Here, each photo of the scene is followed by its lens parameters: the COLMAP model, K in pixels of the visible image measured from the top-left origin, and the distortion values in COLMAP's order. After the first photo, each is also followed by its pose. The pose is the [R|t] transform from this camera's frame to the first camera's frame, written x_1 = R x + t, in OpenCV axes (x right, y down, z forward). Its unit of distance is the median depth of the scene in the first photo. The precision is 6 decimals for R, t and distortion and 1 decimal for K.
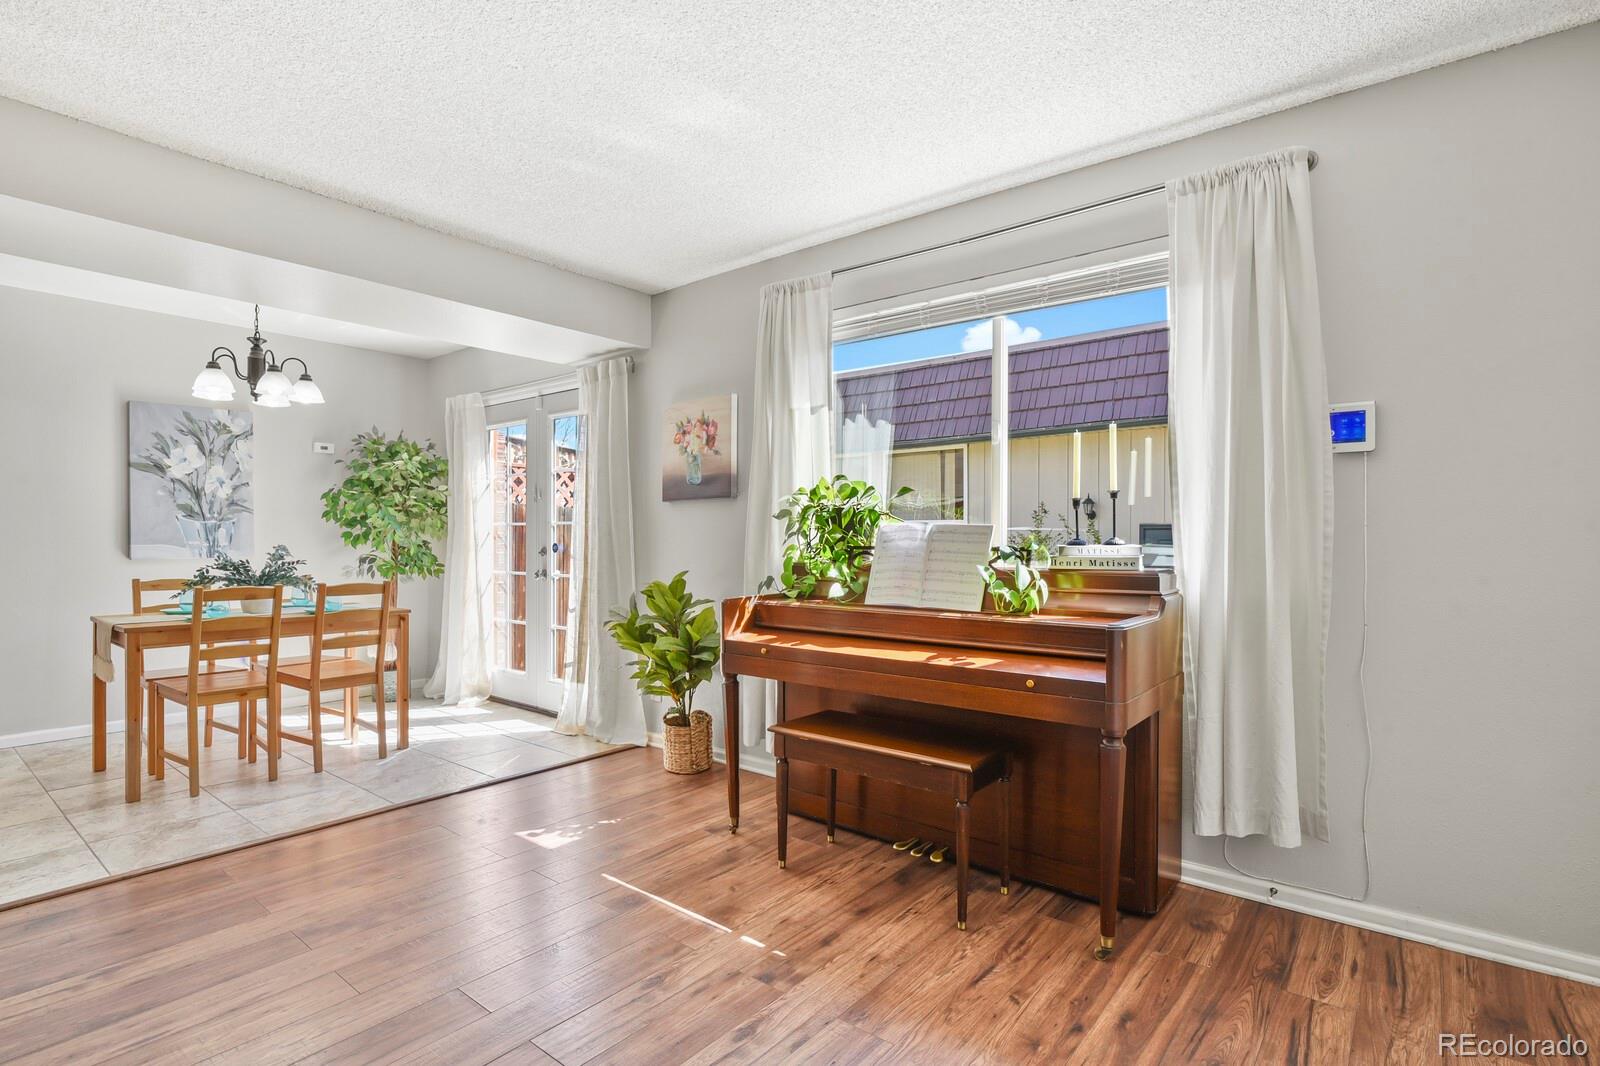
lens RADIAL K [[782.5, 0, 811.5], [0, 782.5, 531.7], [0, 0, 1]] dist [-0.003162, -0.005588]
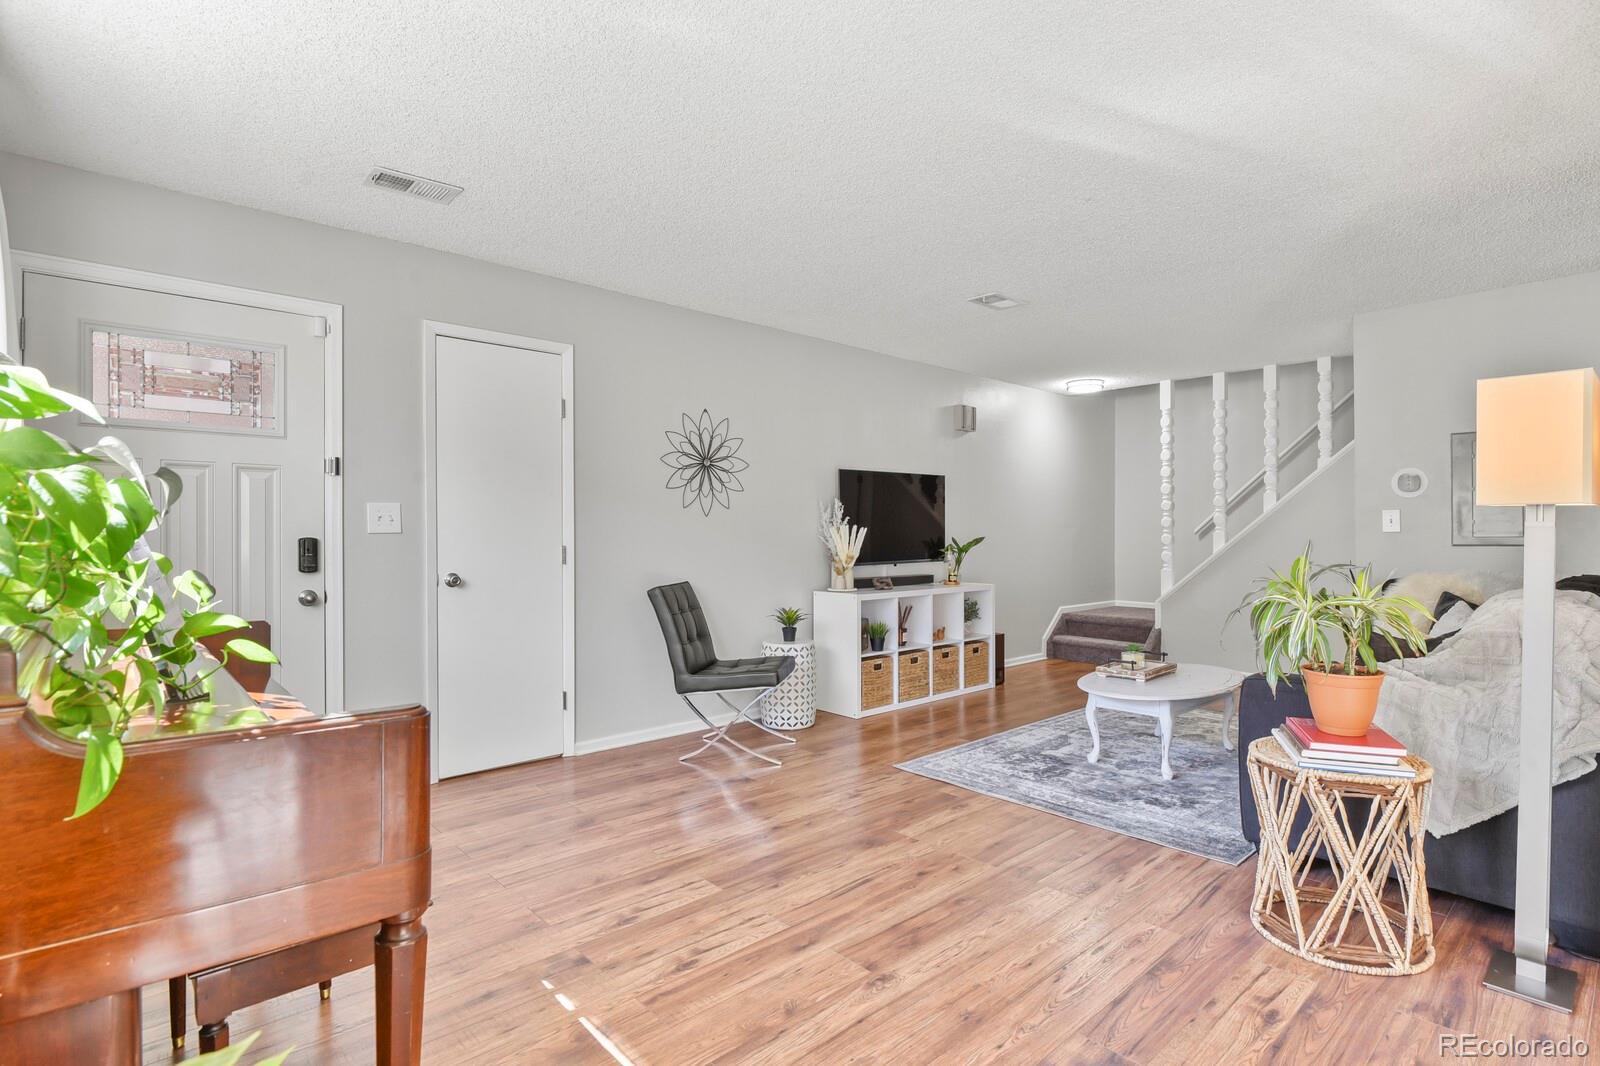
lens RADIAL K [[782.5, 0, 800.6], [0, 782.5, 537.0], [0, 0, 1]] dist [-0.003162, -0.005588]
pose [[-0.985932, 0.001317, 0.167139, -0.266280], [0.000569, 0.999990, -0.004524, 0.005830], [-0.167143, -0.004365, -0.985923, 1.012854]]
